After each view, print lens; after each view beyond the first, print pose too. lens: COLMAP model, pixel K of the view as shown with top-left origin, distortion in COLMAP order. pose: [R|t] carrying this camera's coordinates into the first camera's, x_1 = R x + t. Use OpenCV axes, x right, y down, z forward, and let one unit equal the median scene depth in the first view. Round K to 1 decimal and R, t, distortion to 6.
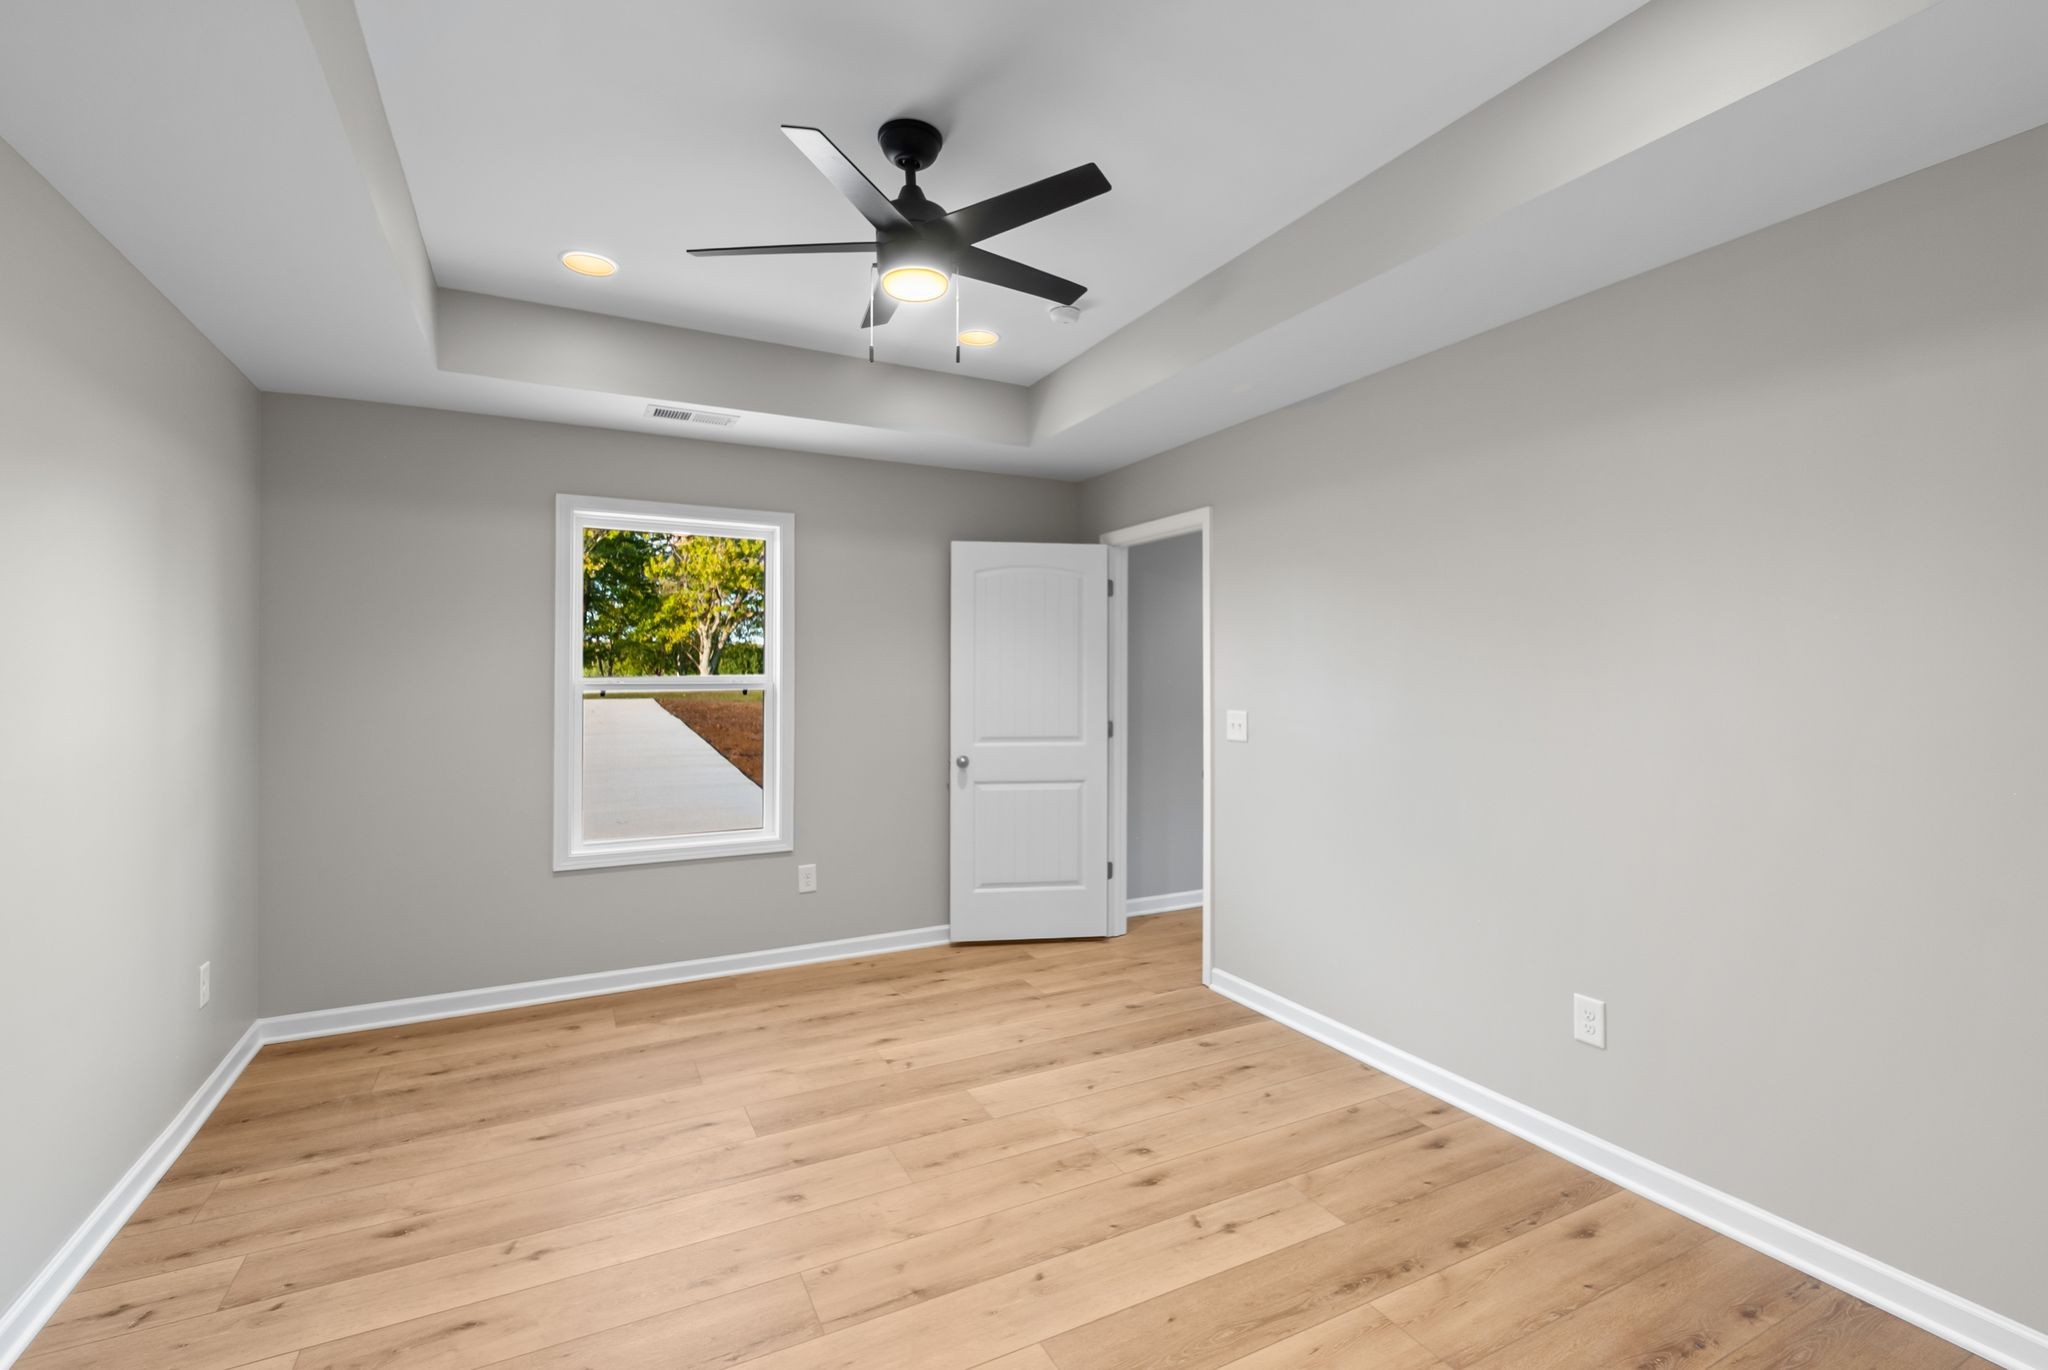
lens RADIAL K [[908.5, 0, 1030.1], [0, 908.5, 678.6], [0, 0, 1]] dist [-0.004672, -0.001048]
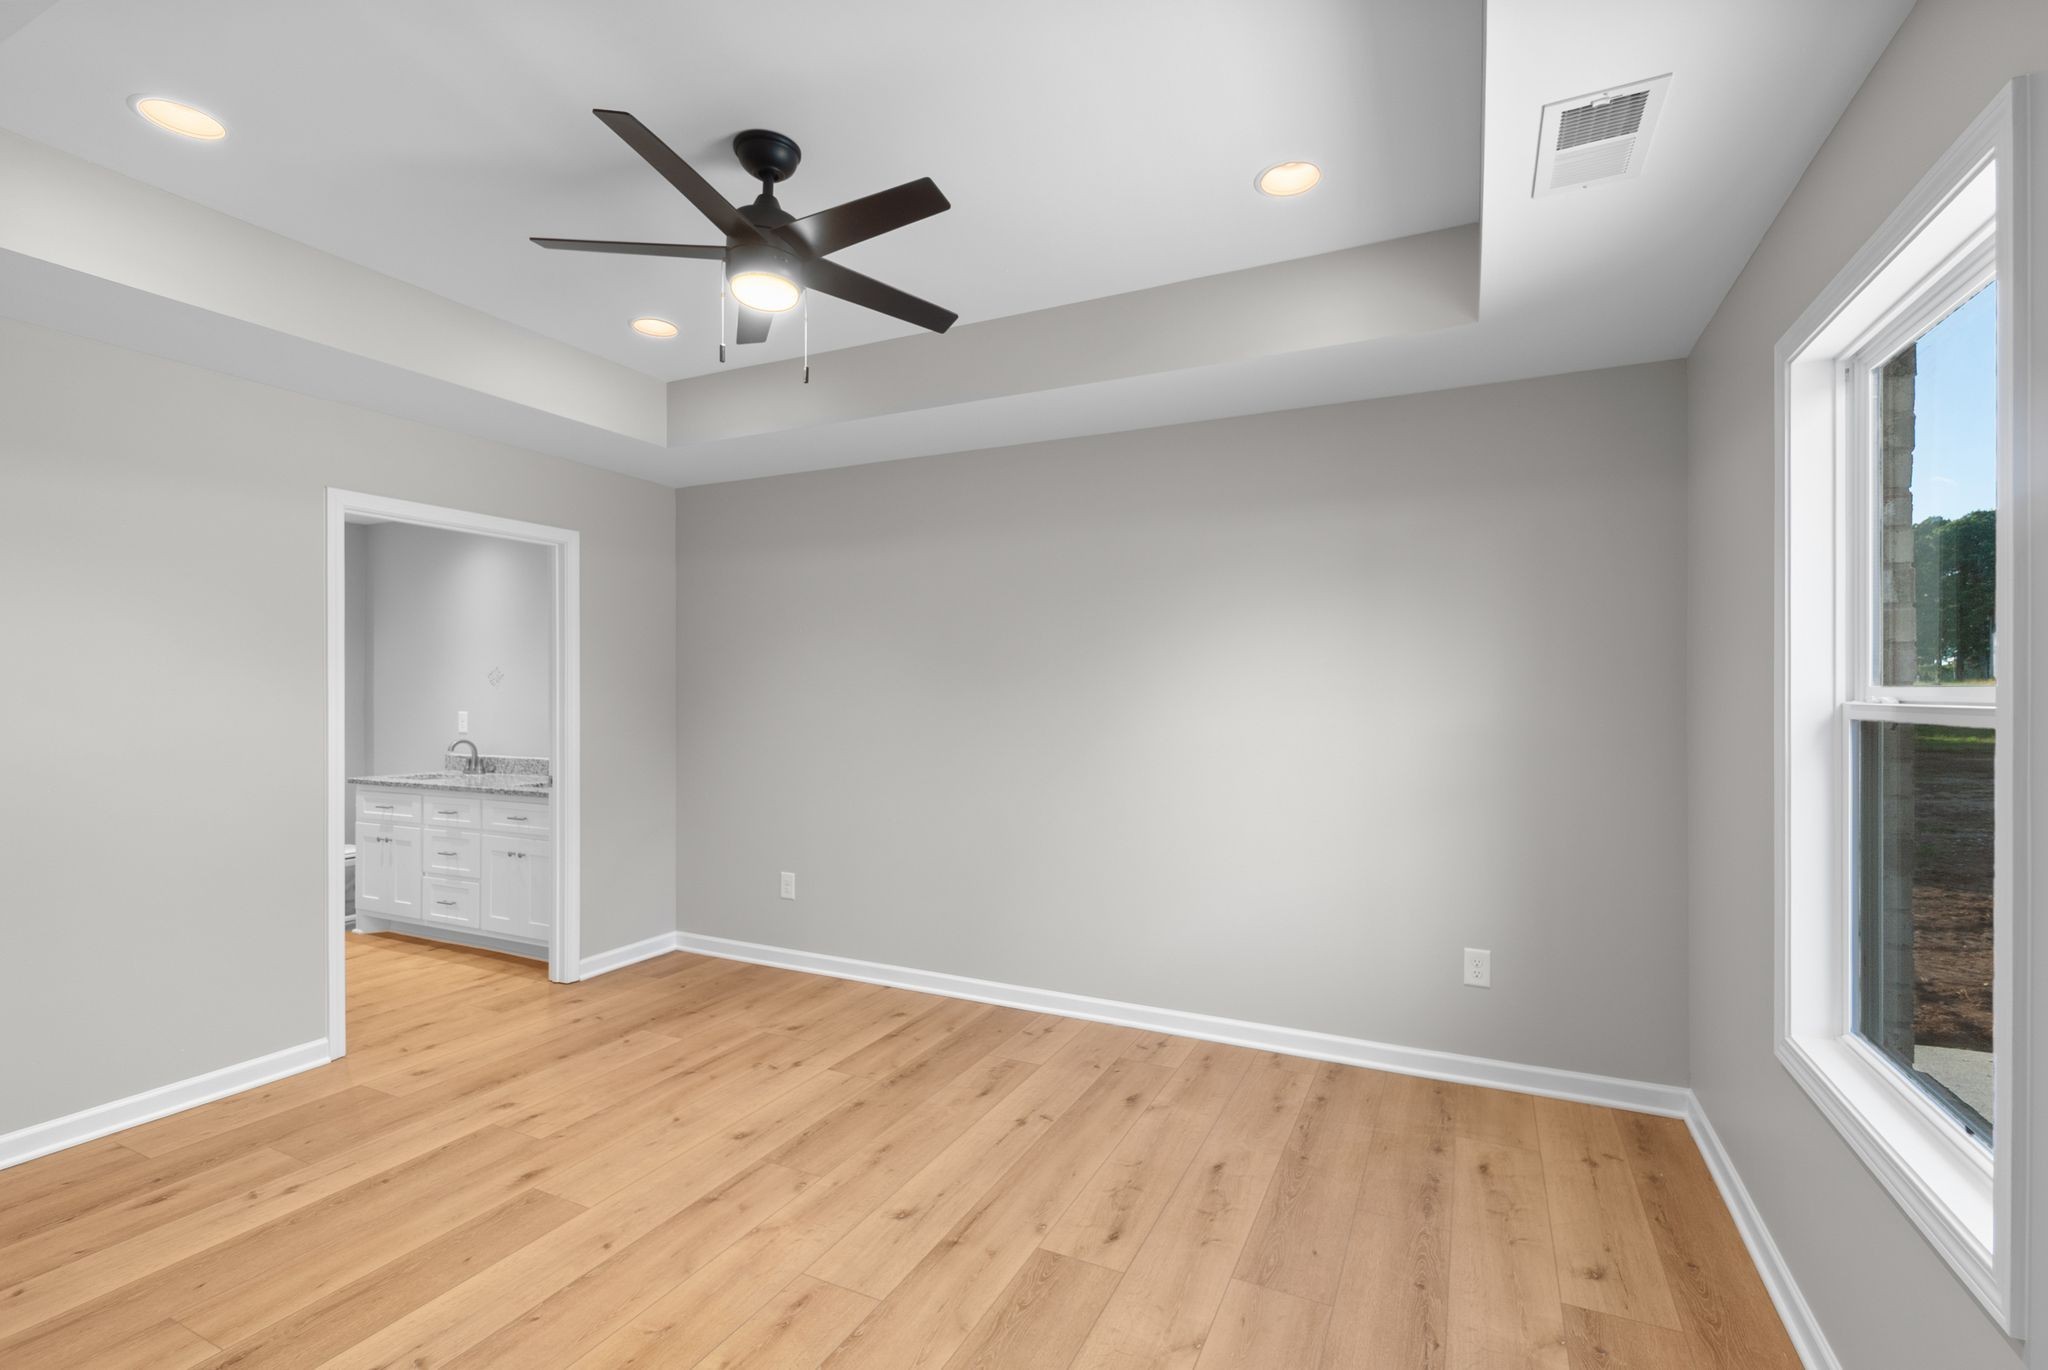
lens RADIAL K [[908.5, 0, 1041.6], [0, 908.5, 693.6], [0, 0, 1]] dist [-0.004672, -0.001048]
pose [[-0.787783, 0.002161, -0.615949, 0.219130], [-0.002676, 0.999972, 0.006931, -0.003108], [0.615947, 0.007109, -0.787756, 1.786524]]
